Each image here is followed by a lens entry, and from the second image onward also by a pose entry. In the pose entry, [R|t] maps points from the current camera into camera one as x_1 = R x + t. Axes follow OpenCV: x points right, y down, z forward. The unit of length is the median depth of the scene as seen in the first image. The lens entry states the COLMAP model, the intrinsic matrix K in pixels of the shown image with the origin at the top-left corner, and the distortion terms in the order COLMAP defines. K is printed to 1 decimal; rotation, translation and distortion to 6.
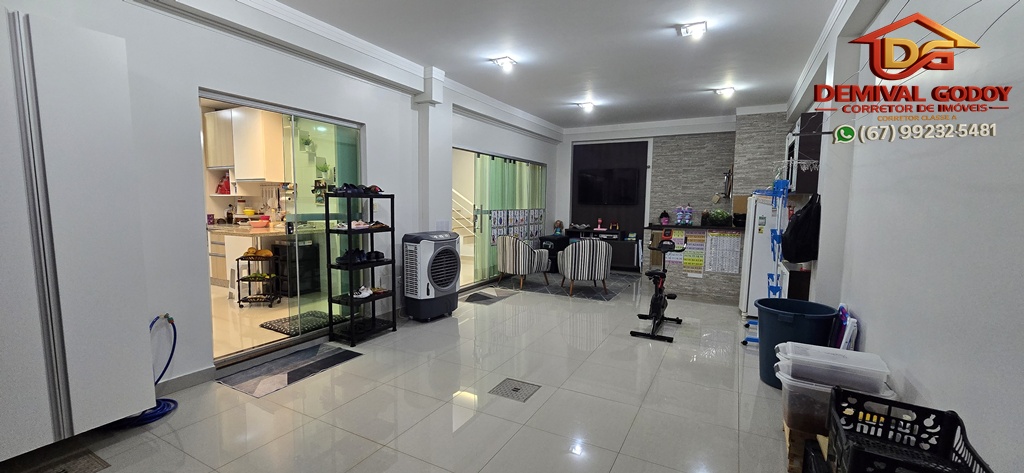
lens RADIAL K [[419.2, 0, 509.1], [0, 419.2, 242.6], [0, 0, 1]] dist [-0.002185, 0.001138]
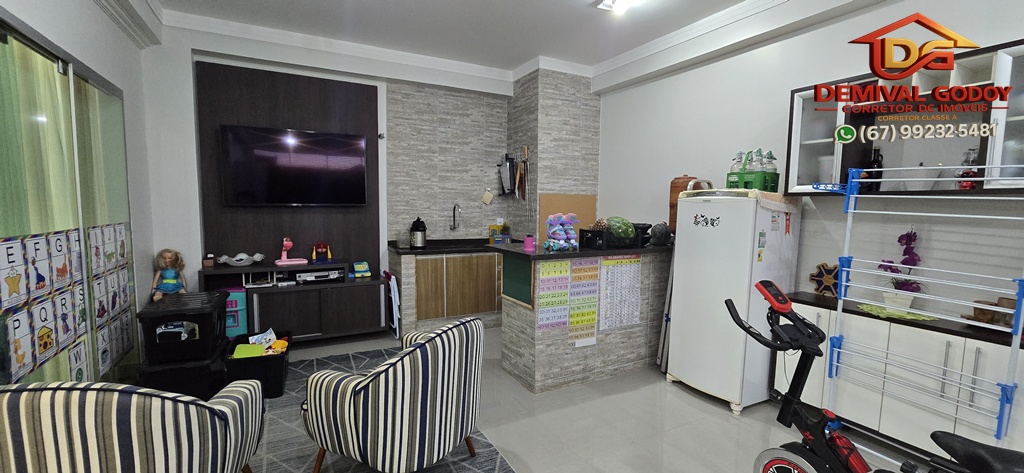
lens RADIAL K [[419.2, 0, 509.1], [0, 419.2, 242.6], [0, 0, 1]] dist [-0.002185, 0.001138]
pose [[0.548289, -0.081906, 0.832268, -0.034564], [0.074728, 0.996010, 0.048790, -0.063758], [-0.832943, 0.035443, 0.552222, 0.612968]]
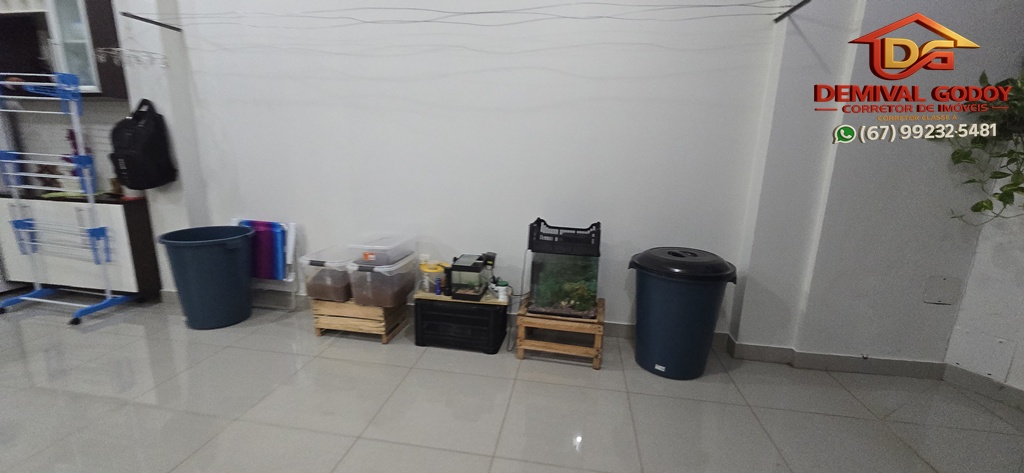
lens RADIAL K [[419.2, 0, 509.1], [0, 419.2, 242.6], [0, 0, 1]] dist [-0.002185, 0.001138]
pose [[-0.323479, -0.232271, 0.917285, -0.136649], [0.068363, 0.961135, 0.267482, -0.008789], [-0.943763, 0.149233, -0.295028, 0.275999]]
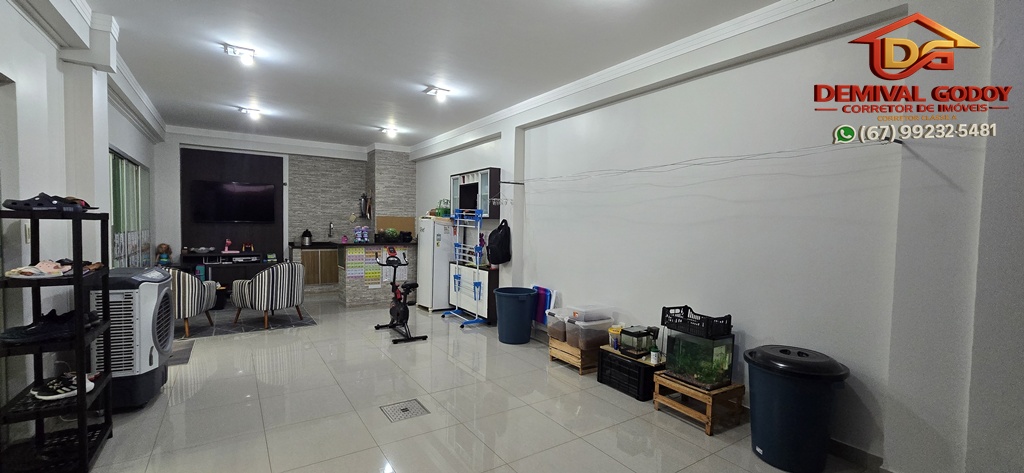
lens RADIAL K [[419.2, 0, 509.1], [0, 419.2, 242.6], [0, 0, 1]] dist [-0.002185, 0.001138]
pose [[0.467250, -0.042471, 0.883105, -0.302328], [0.072432, 0.997327, 0.009640, -0.019739], [-0.881153, 0.059461, 0.469077, 0.108009]]
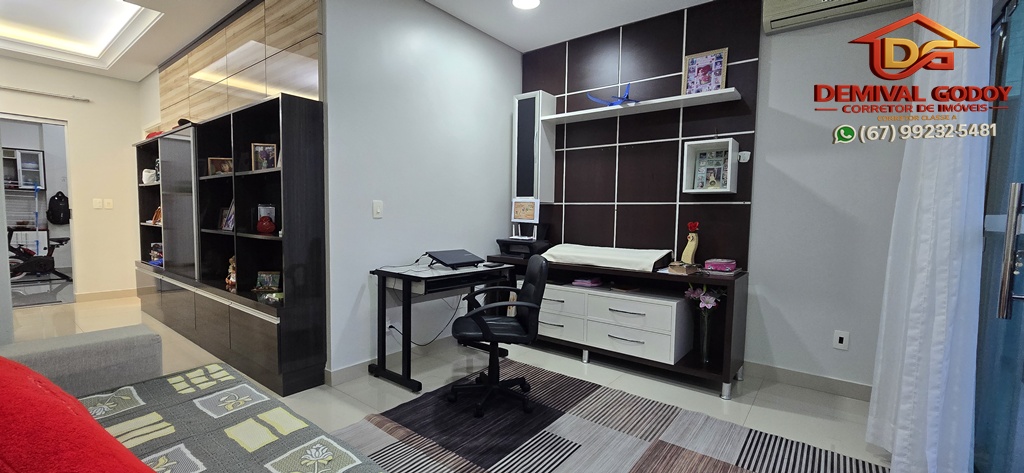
lens RADIAL K [[419.2, 0, 509.1], [0, 419.2, 242.6], [0, 0, 1]] dist [-0.002185, 0.001138]
pose [[-0.986903, -0.041436, 0.155905, -0.856752], [-0.015444, 0.986279, 0.164366, -0.111838], [-0.160577, 0.159805, -0.974001, 1.246012]]
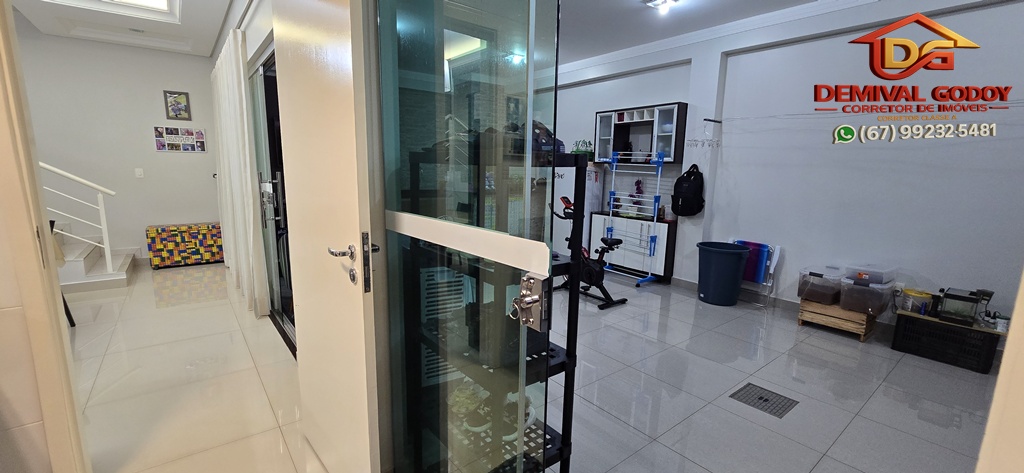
lens RADIAL K [[419.2, 0, 509.1], [0, 419.2, 242.6], [0, 0, 1]] dist [-0.002185, 0.001138]
pose [[0.392731, -0.165663, 0.904609, -0.361584], [0.075940, 0.986124, 0.147623, -0.050877], [-0.916513, 0.010720, 0.399862, 0.453279]]
